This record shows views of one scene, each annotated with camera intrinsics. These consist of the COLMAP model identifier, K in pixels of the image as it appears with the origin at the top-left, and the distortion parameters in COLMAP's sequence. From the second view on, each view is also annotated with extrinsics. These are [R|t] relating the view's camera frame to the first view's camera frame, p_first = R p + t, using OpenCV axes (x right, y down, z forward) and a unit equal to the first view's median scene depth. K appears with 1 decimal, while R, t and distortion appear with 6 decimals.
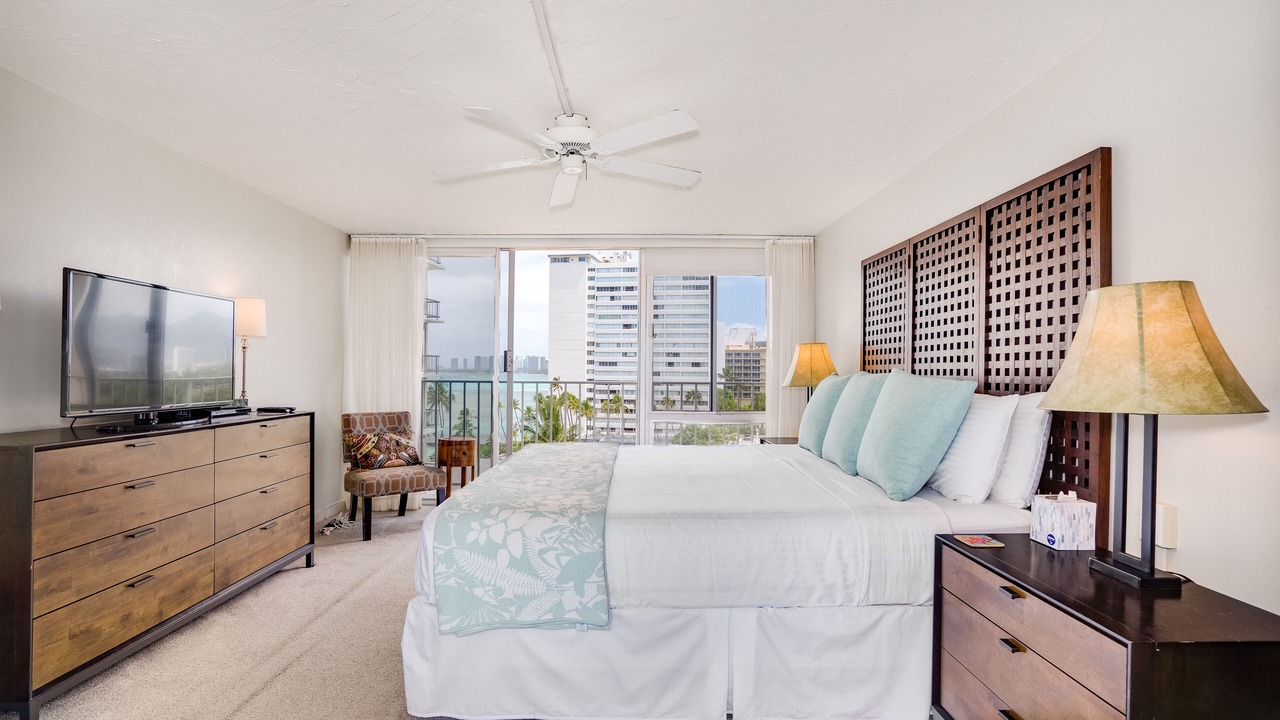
lens RADIAL K [[597.2, 0, 630.8], [0, 597.2, 365.1], [0, 0, 1]] dist [-0.061244, 0.025151]
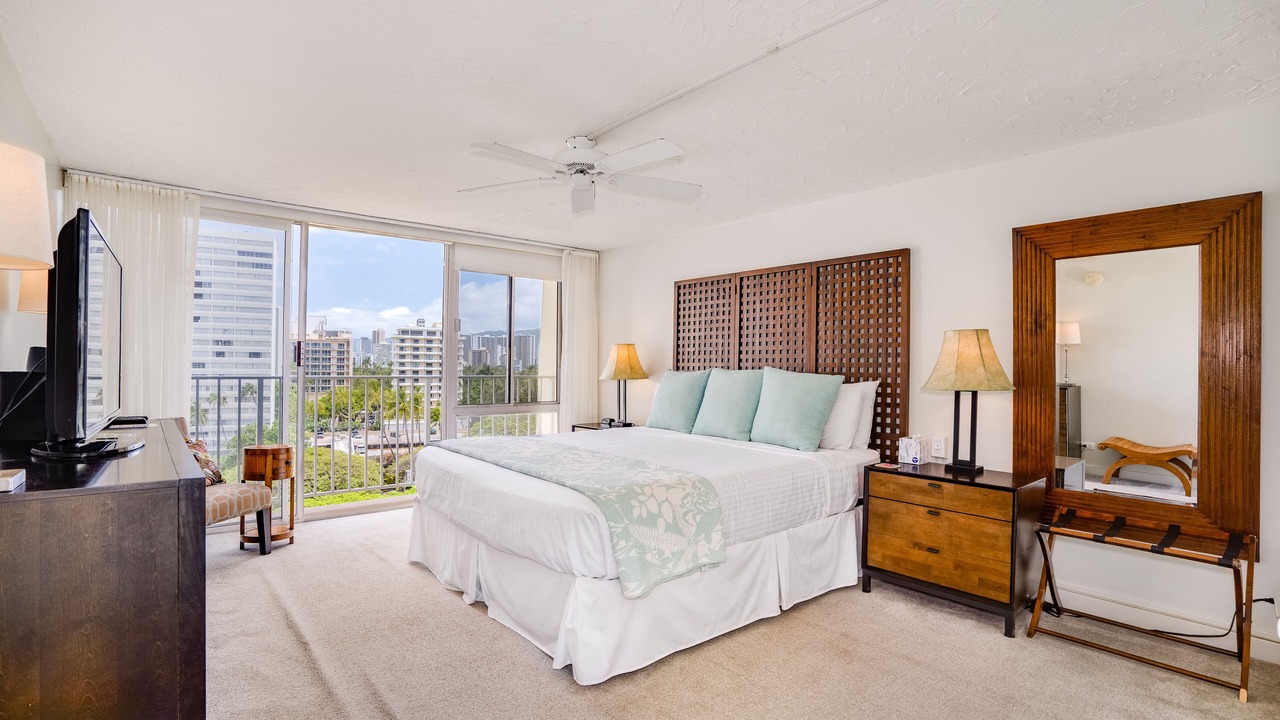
lens RADIAL K [[597.2, 0, 630.8], [0, 597.2, 365.1], [0, 0, 1]] dist [-0.061244, 0.025151]
pose [[0.768740, 0.004121, 0.639548, -0.960249], [-0.012458, 0.999886, 0.008531, -0.007439], [-0.639440, -0.014525, 0.768704, 0.109396]]
